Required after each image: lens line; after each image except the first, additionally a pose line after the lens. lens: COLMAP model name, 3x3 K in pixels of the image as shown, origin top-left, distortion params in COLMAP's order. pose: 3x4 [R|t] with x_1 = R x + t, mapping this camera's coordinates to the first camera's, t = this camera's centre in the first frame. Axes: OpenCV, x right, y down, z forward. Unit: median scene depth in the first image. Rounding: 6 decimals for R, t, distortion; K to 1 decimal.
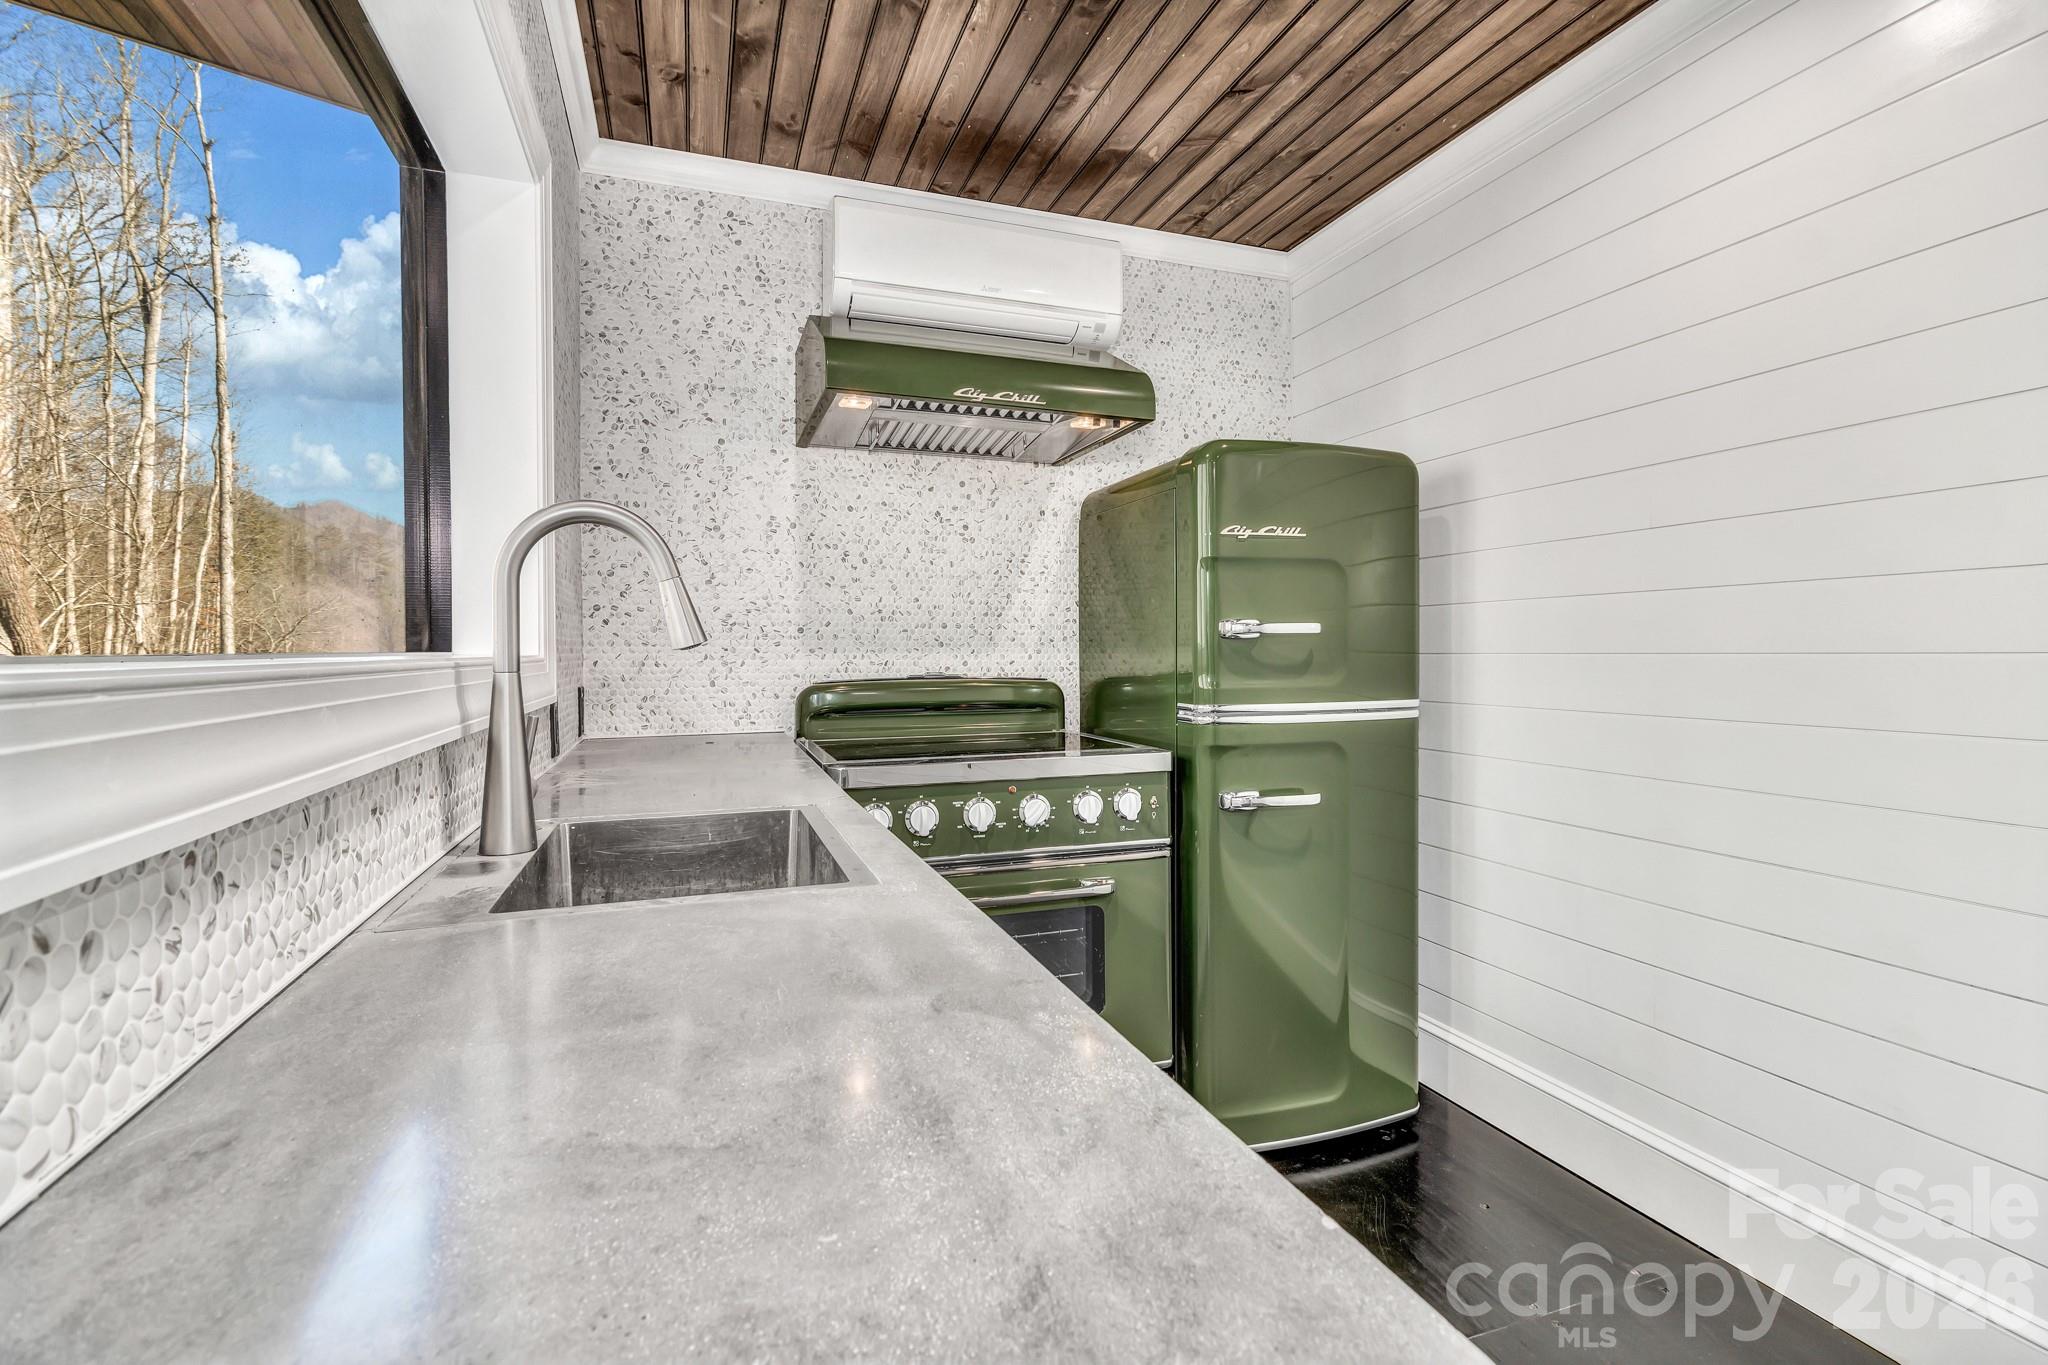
lens RADIAL K [[942.3, 0, 1027.6], [0, 942.3, 656.3], [0, 0, 1]] dist [0.000231, 0.002711]
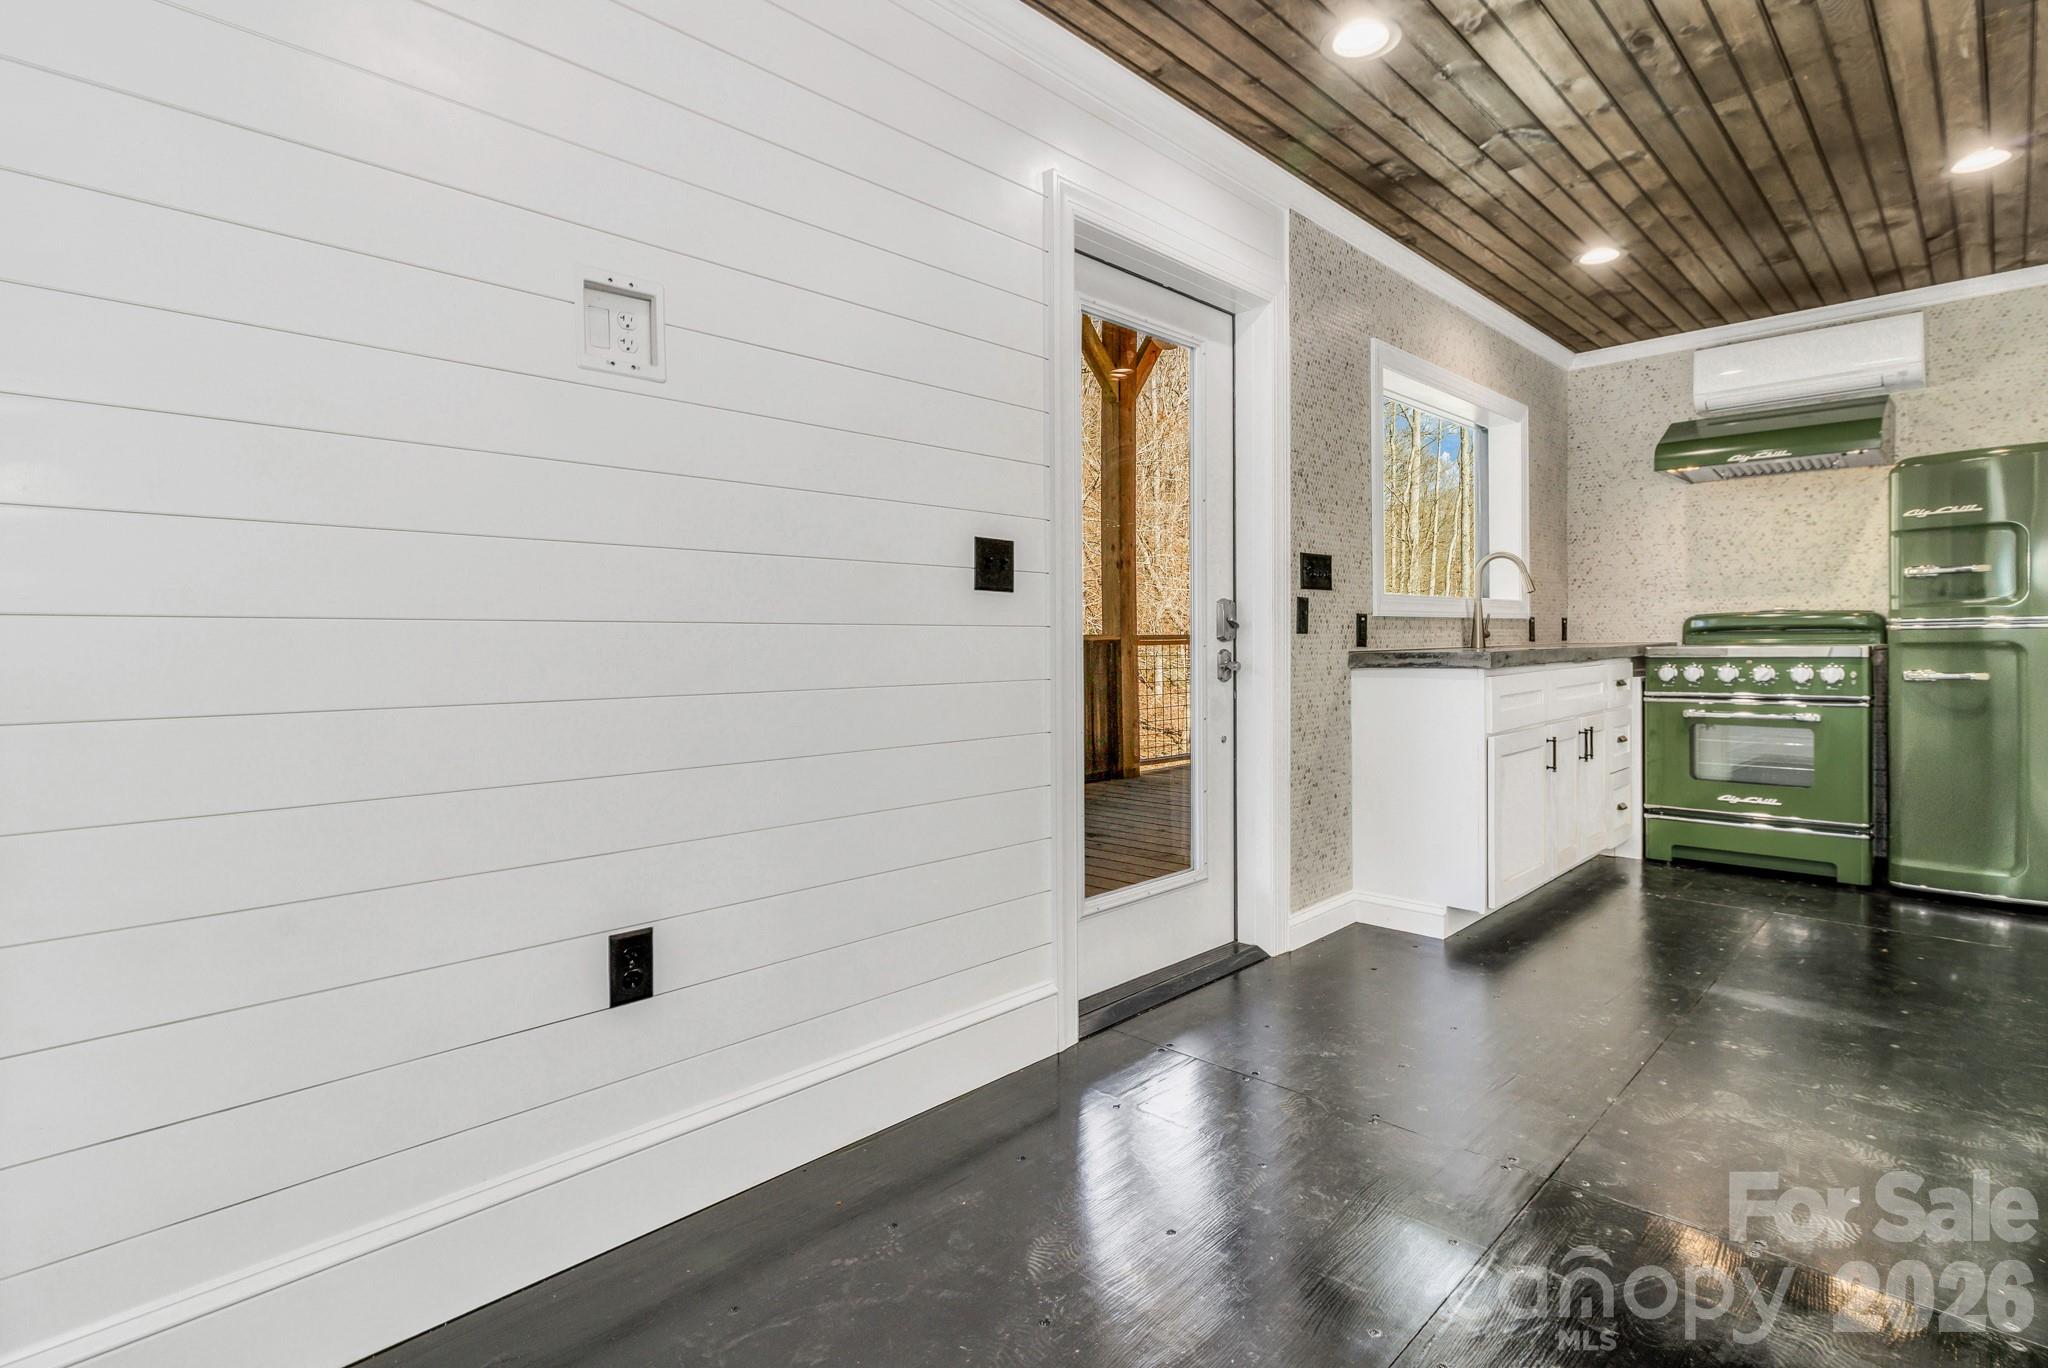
lens RADIAL K [[1008.4, 0, 1066.5], [0, 1008.4, 651.2], [0, 0, 1]] dist [0.043252, -0.009470]
pose [[0.469003, 0.009117, -0.883149, 0.957878], [0.005128, 0.999902, 0.013045, 0.066940], [0.883182, -0.010647, 0.468910, -0.997553]]
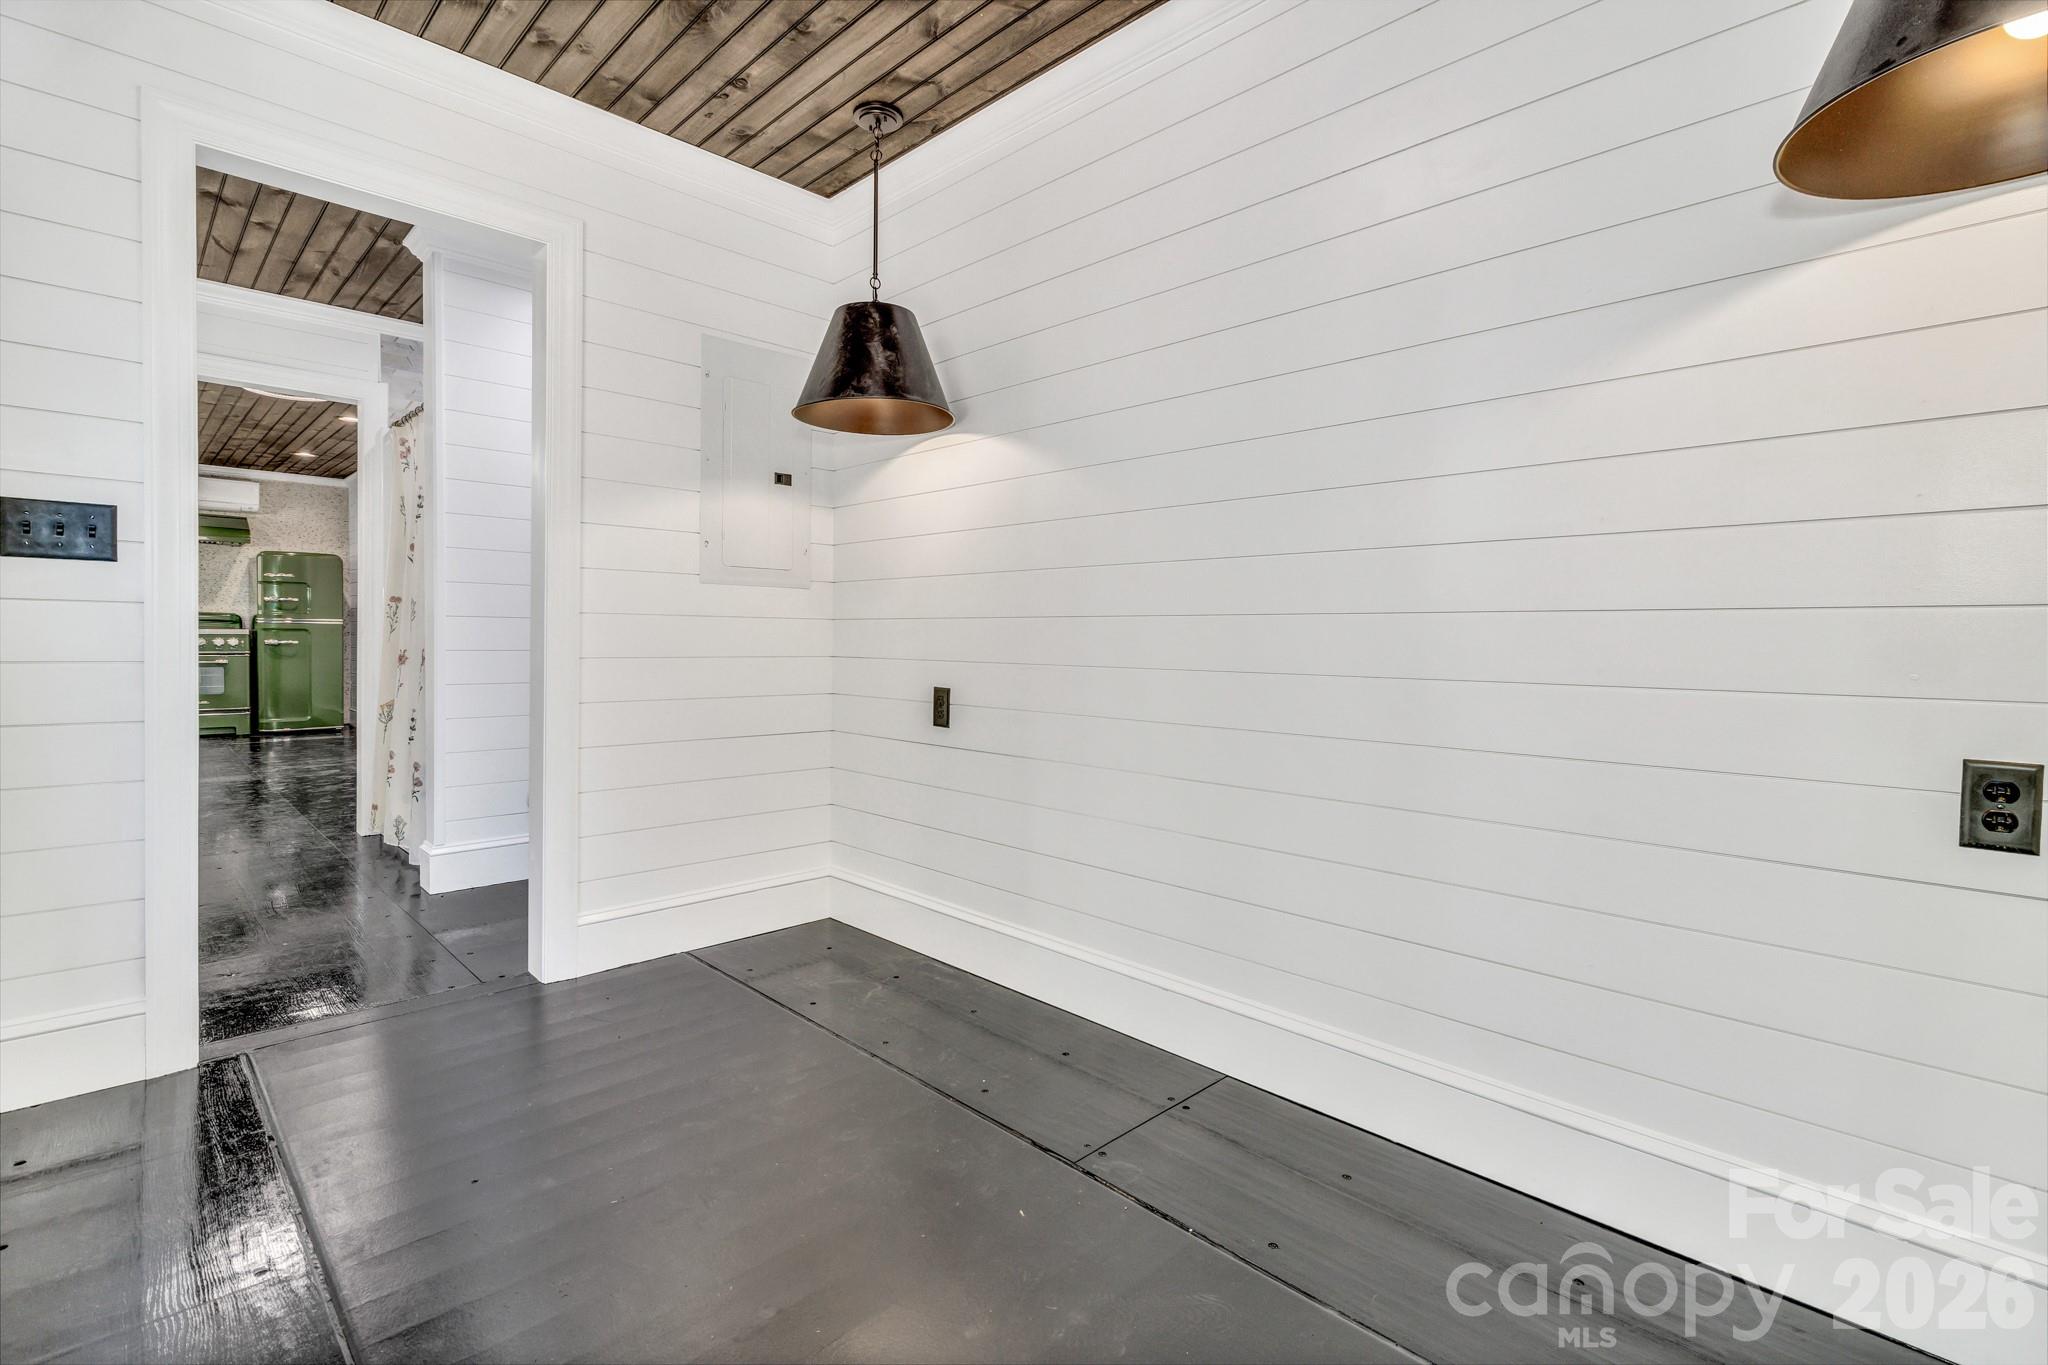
lens RADIAL K [[942.3, 0, 1027.6], [0, 942.3, 656.3], [0, 0, 1]] dist [0.000231, 0.002711]
pose [[0.905861, 0.006772, 0.423520, 1.221729], [-0.015371, 0.999739, 0.016891, 0.081792], [-0.423295, -0.021810, 0.905729, -3.380476]]
